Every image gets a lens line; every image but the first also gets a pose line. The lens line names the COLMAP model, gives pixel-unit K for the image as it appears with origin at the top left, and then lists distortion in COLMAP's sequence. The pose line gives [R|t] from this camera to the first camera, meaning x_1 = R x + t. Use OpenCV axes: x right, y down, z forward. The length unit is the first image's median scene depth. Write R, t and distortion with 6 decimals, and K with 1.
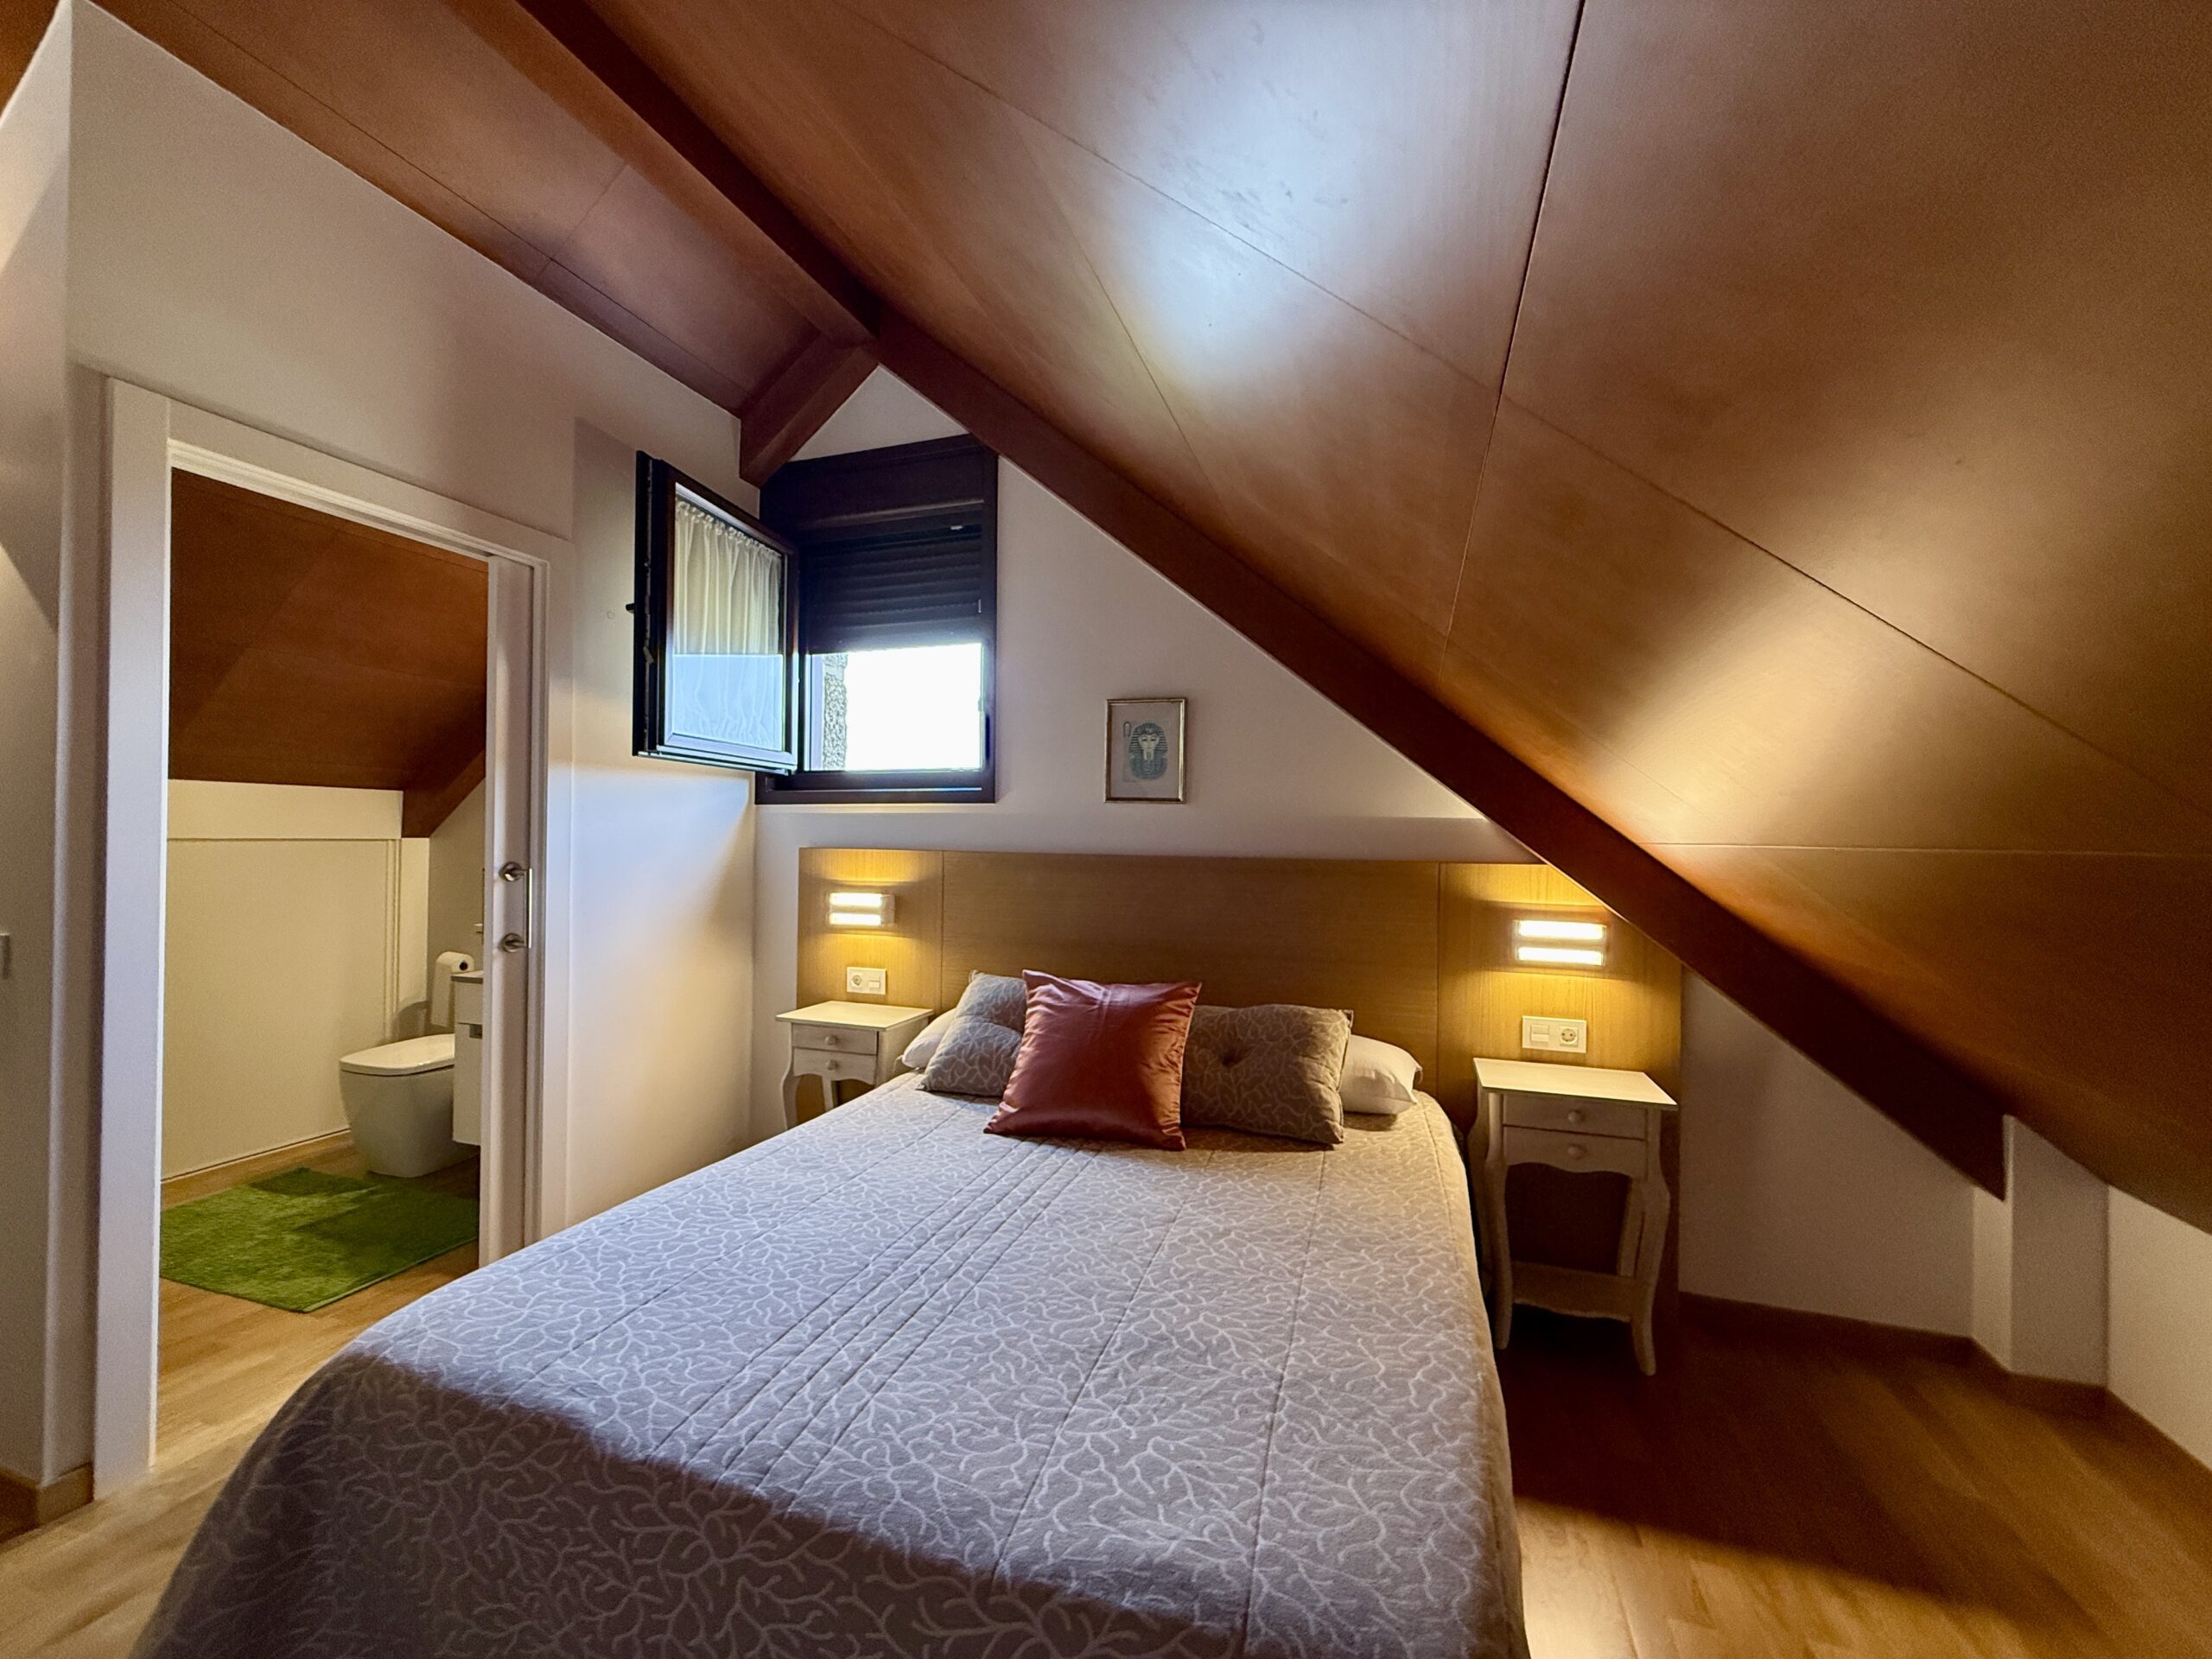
lens RADIAL K [[880.8, 0, 1105.6], [0, 880.8, 821.0], [0, 0, 1]] dist [0.001488, -0.000629]
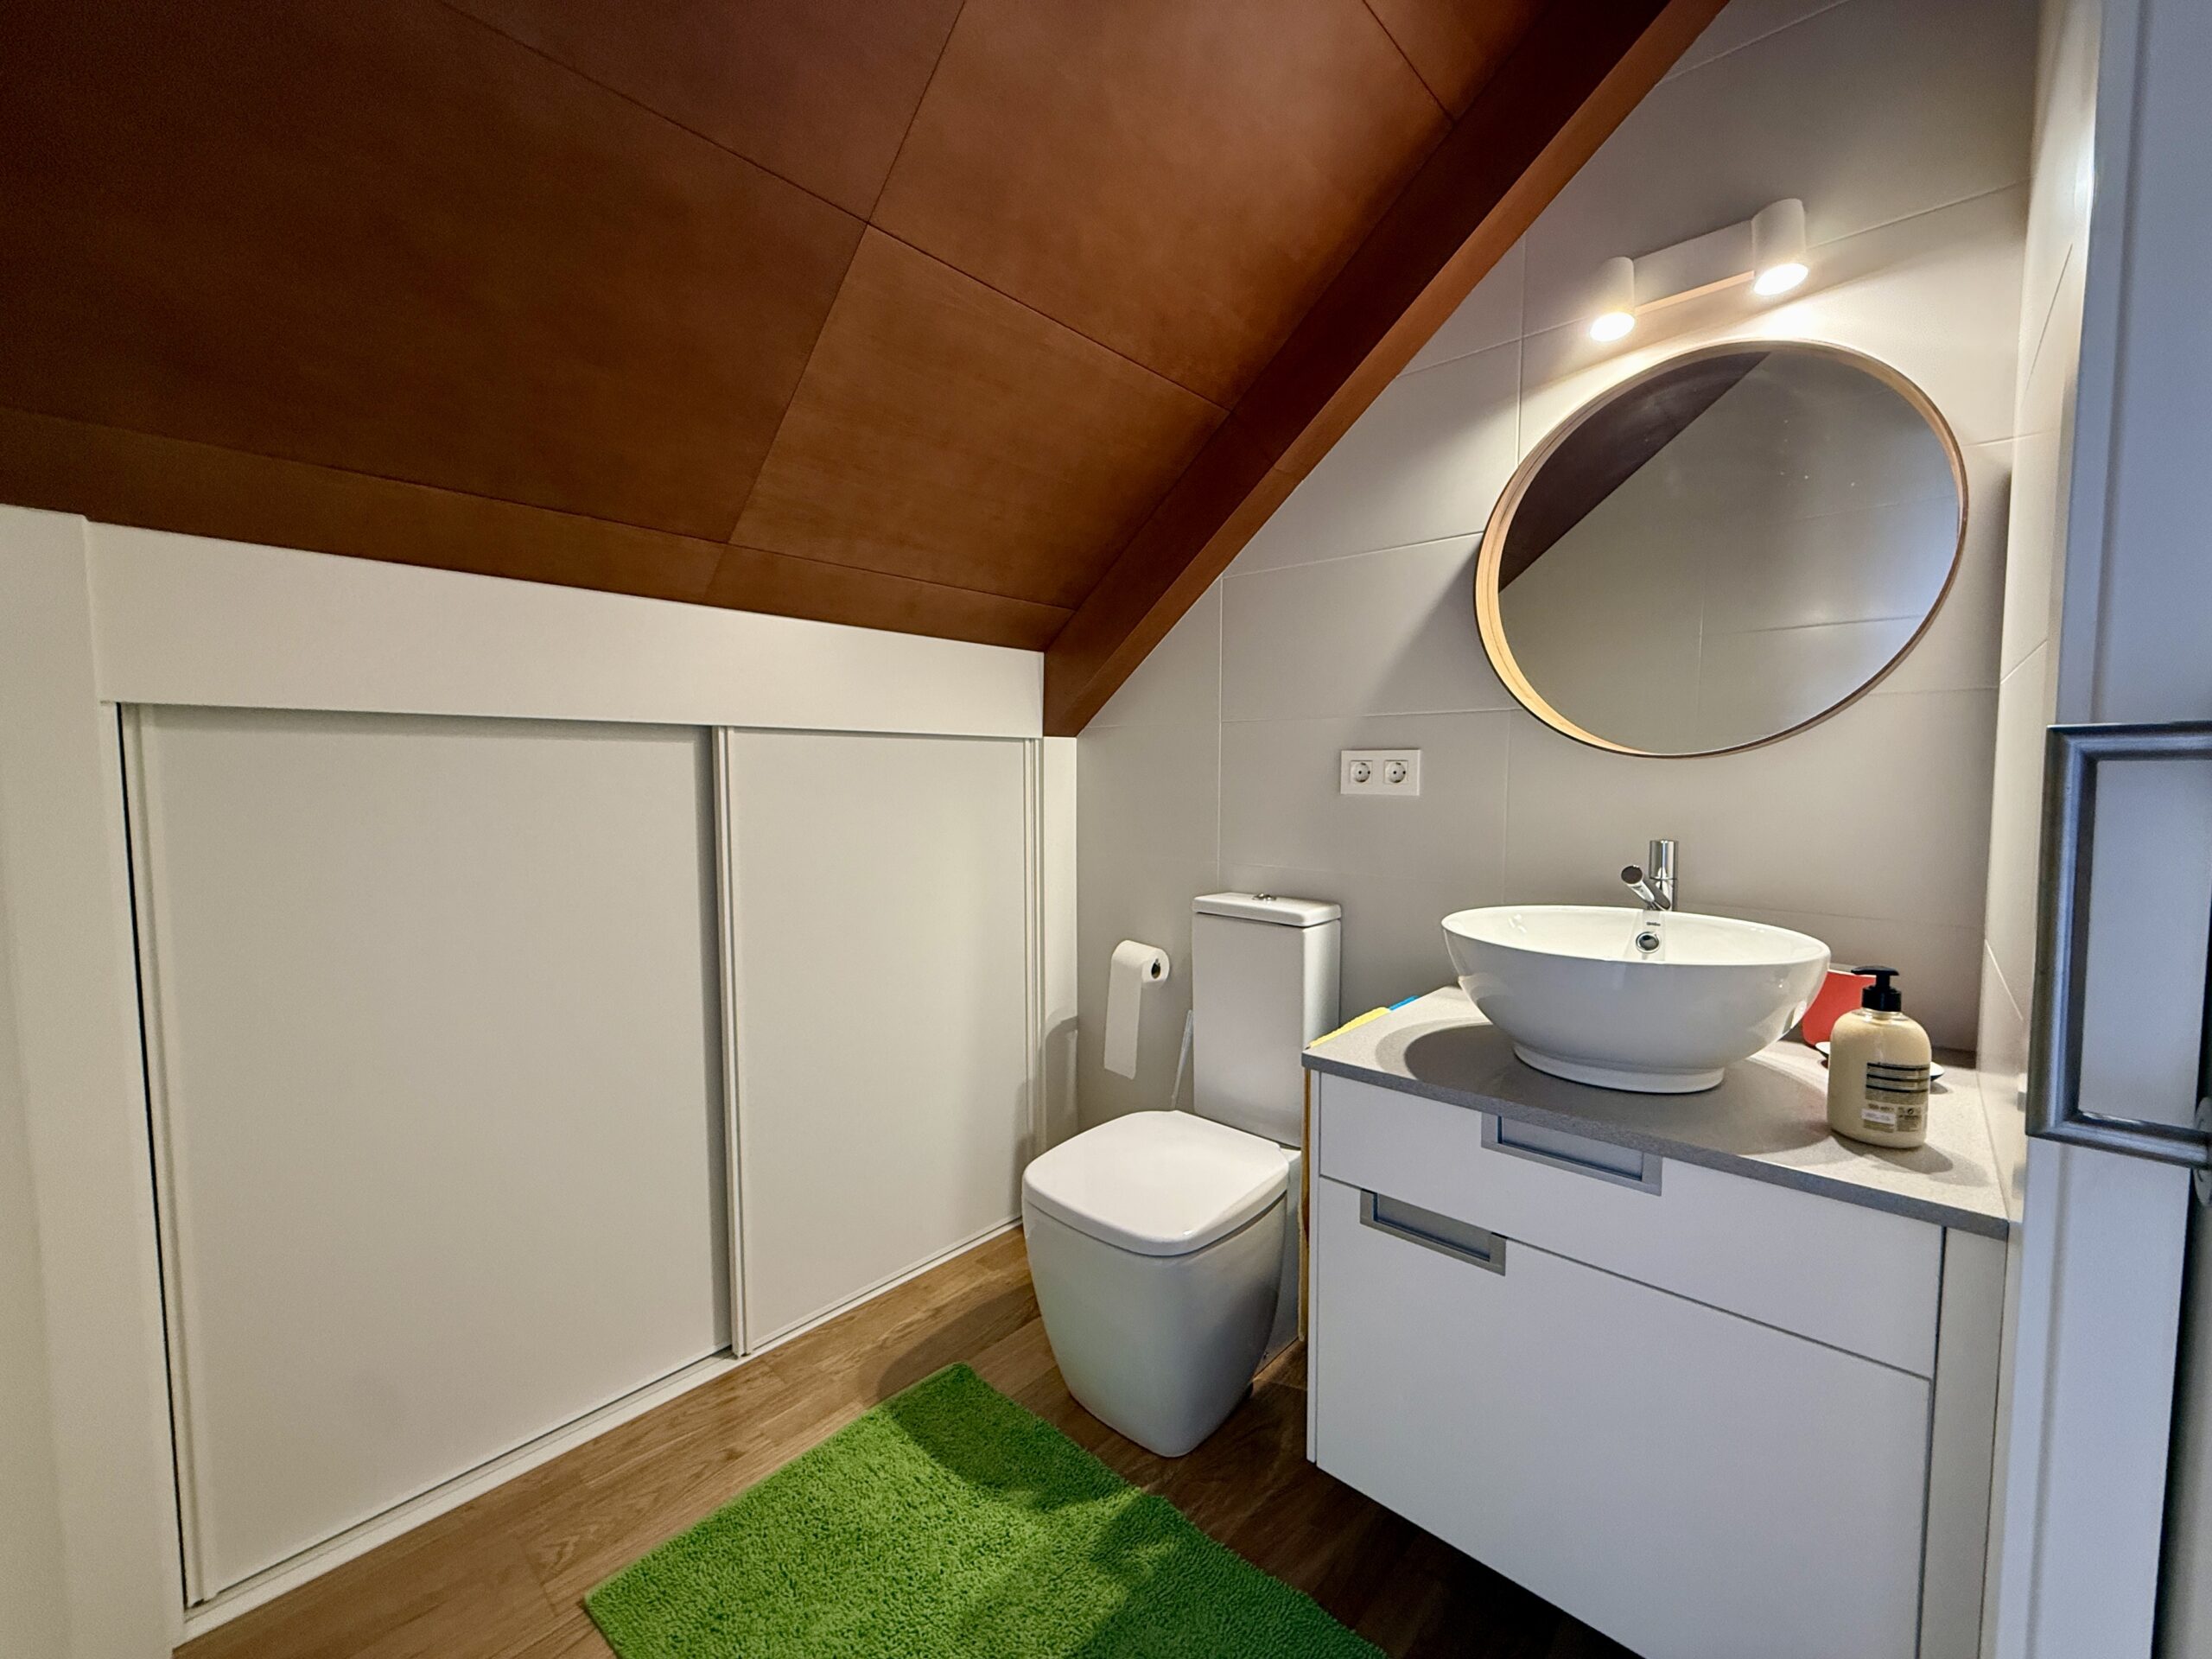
lens RADIAL K [[880.8, 0, 1103.8], [0, 880.8, 825.0], [0, 0, 1]] dist [0.001488, -0.000629]
pose [[0.912790, 0.013076, -0.408220, -0.534928], [0.016731, 0.997451, 0.069361, 0.037949], [0.408086, -0.070142, 0.910245, 0.499783]]
